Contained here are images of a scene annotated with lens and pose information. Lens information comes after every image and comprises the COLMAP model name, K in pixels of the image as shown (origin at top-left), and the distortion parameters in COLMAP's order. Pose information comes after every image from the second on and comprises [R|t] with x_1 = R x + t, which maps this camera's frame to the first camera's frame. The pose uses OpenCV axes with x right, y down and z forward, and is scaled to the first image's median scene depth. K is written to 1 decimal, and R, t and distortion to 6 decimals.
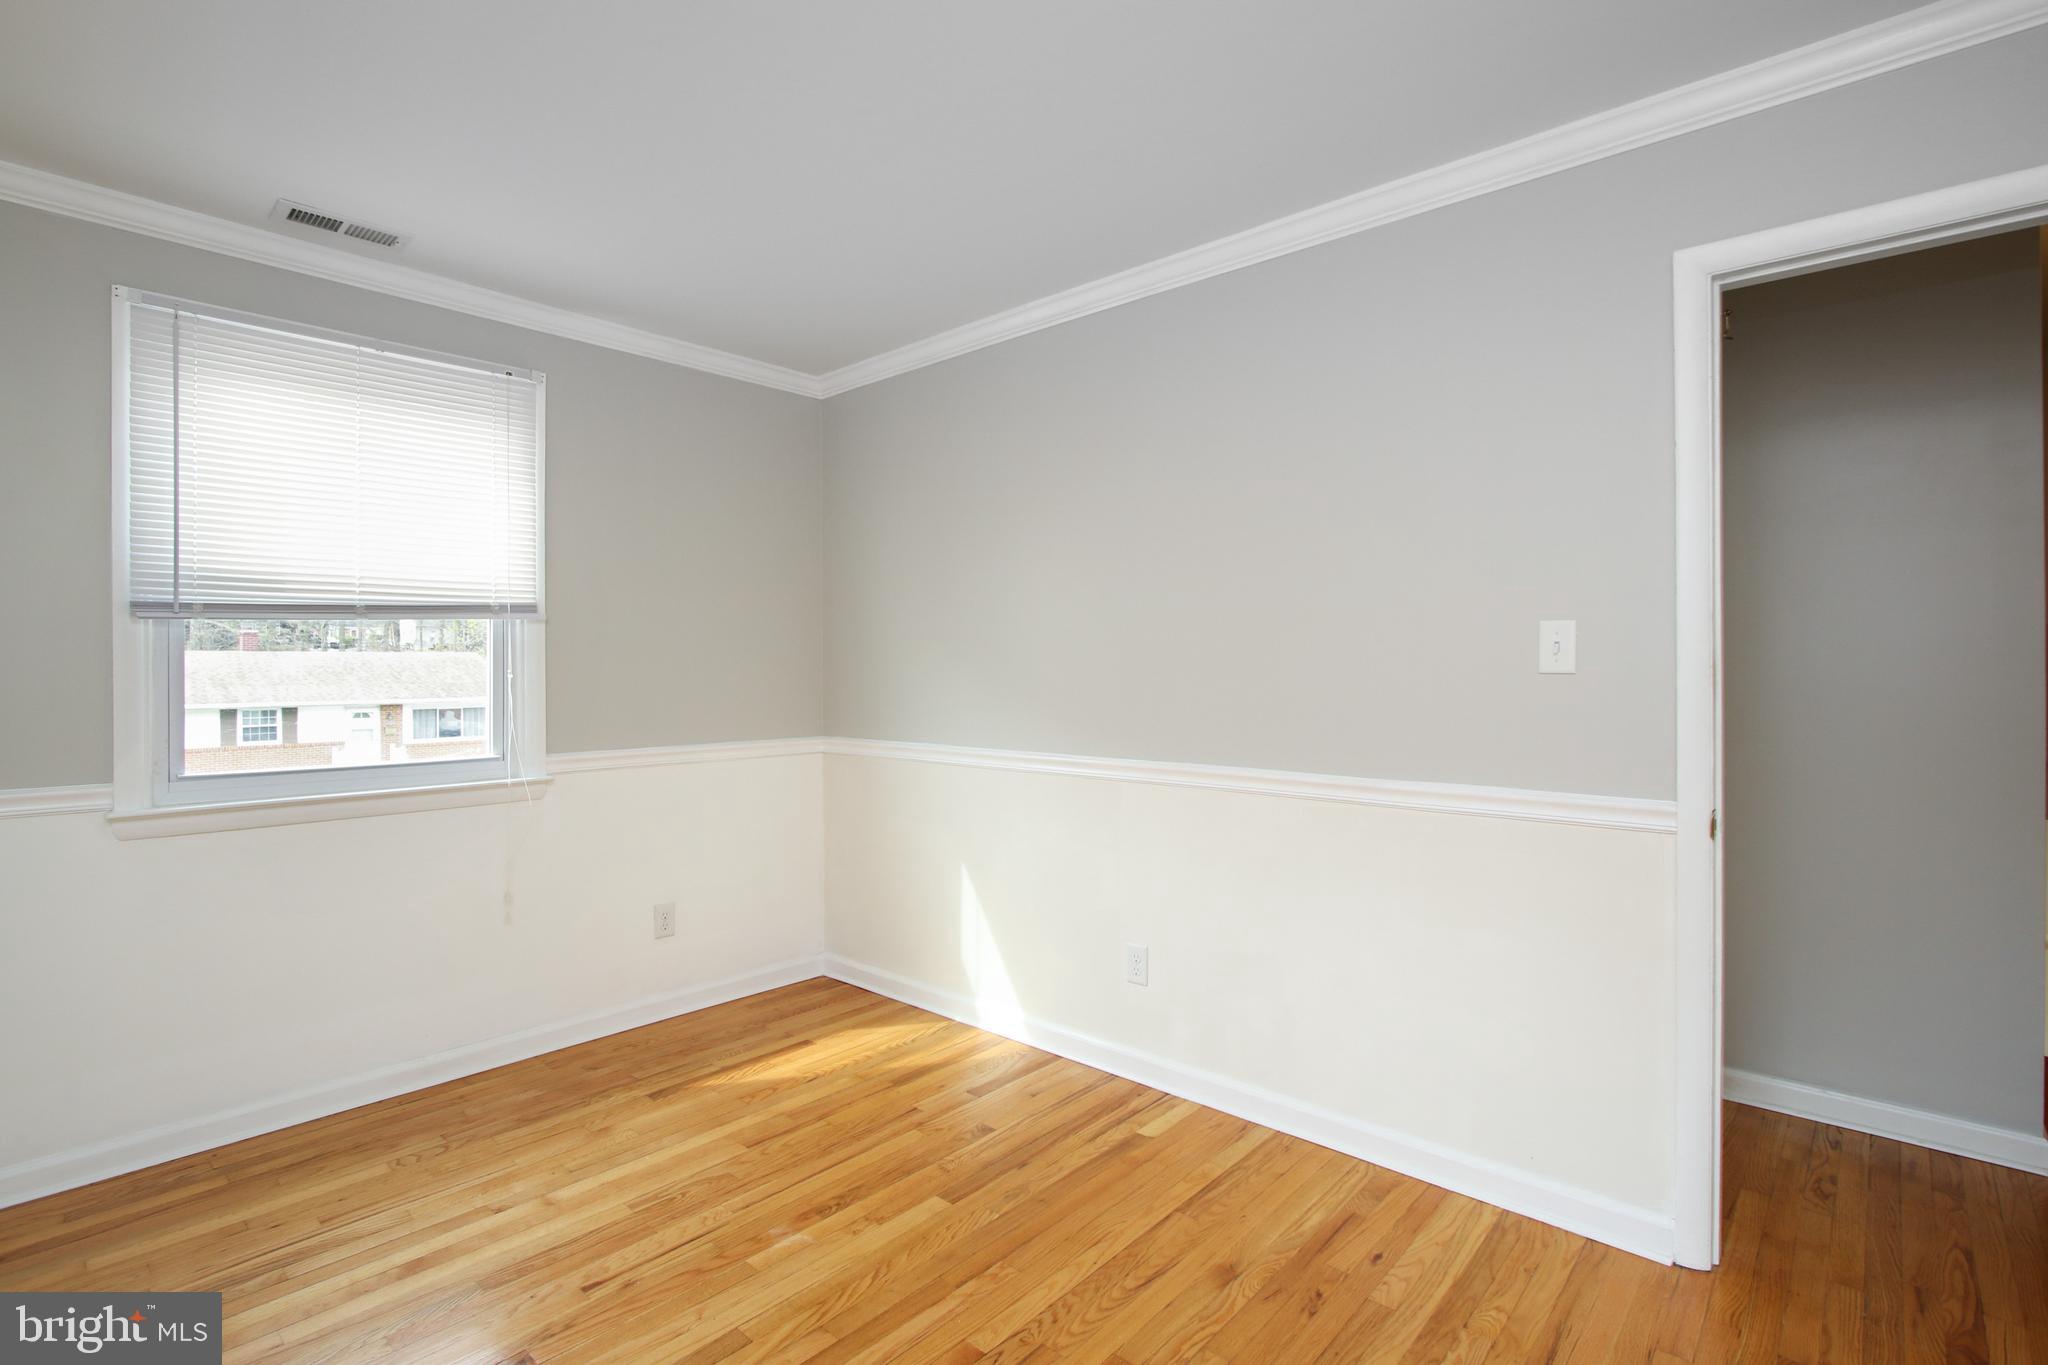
lens RADIAL K [[986.0, 0, 1022.9], [0, 986.0, 670.7], [0, 0, 1]] dist [-0.005942, 0.000427]
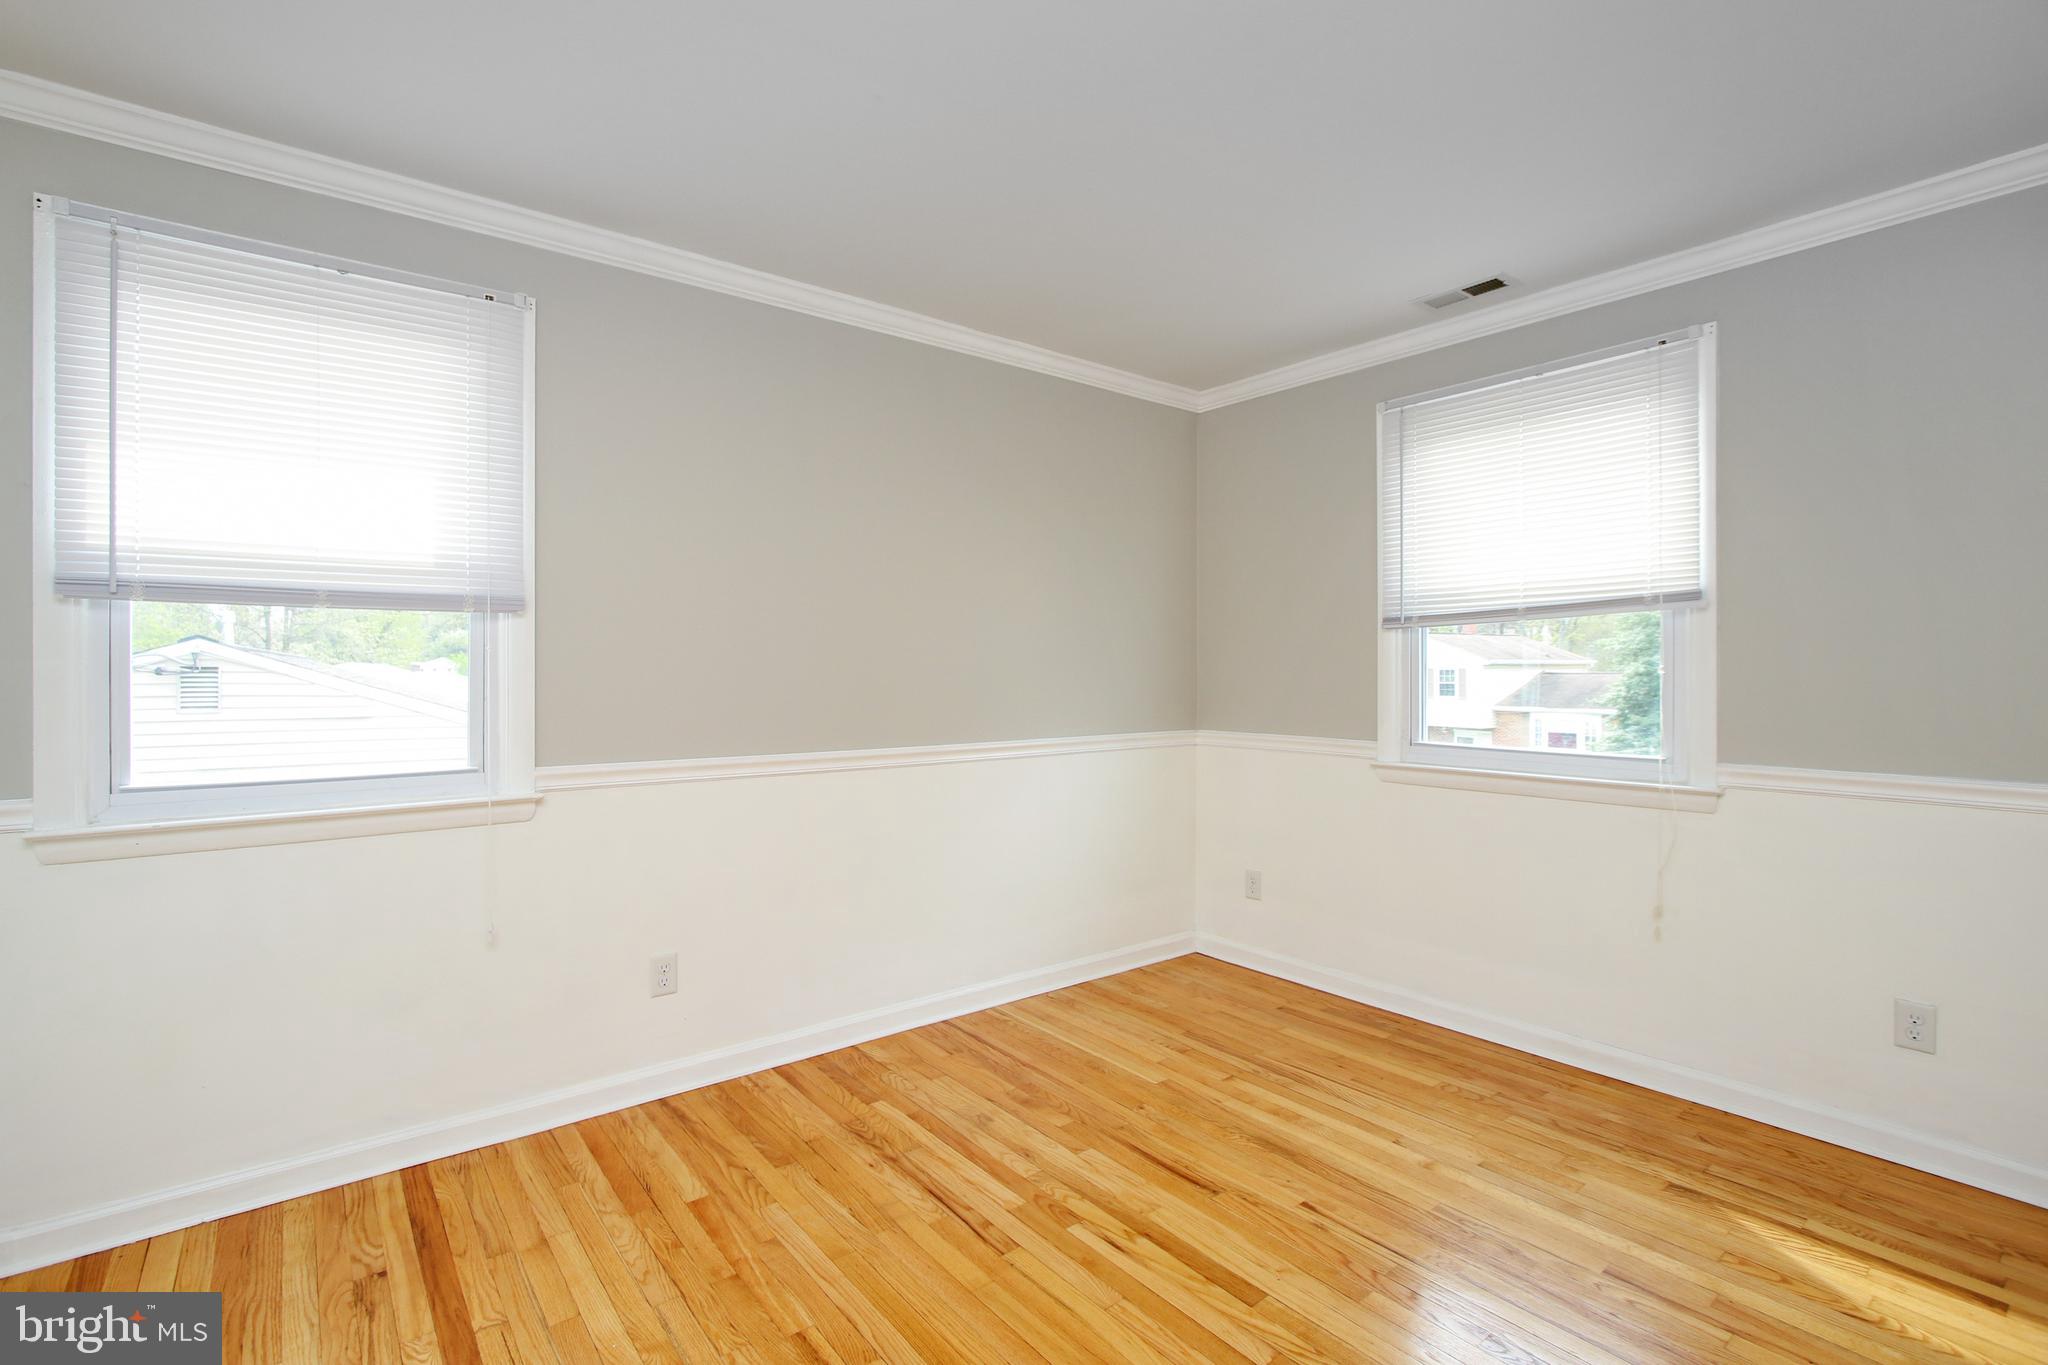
lens RADIAL K [[986.0, 0, 1022.9], [0, 986.0, 670.7], [0, 0, 1]] dist [-0.005942, 0.000427]
pose [[-0.181042, 0.012882, -0.983391, 0.543927], [0.003823, 0.999916, 0.012395, -0.010710], [0.983468, -0.001515, -0.181076, 0.644194]]
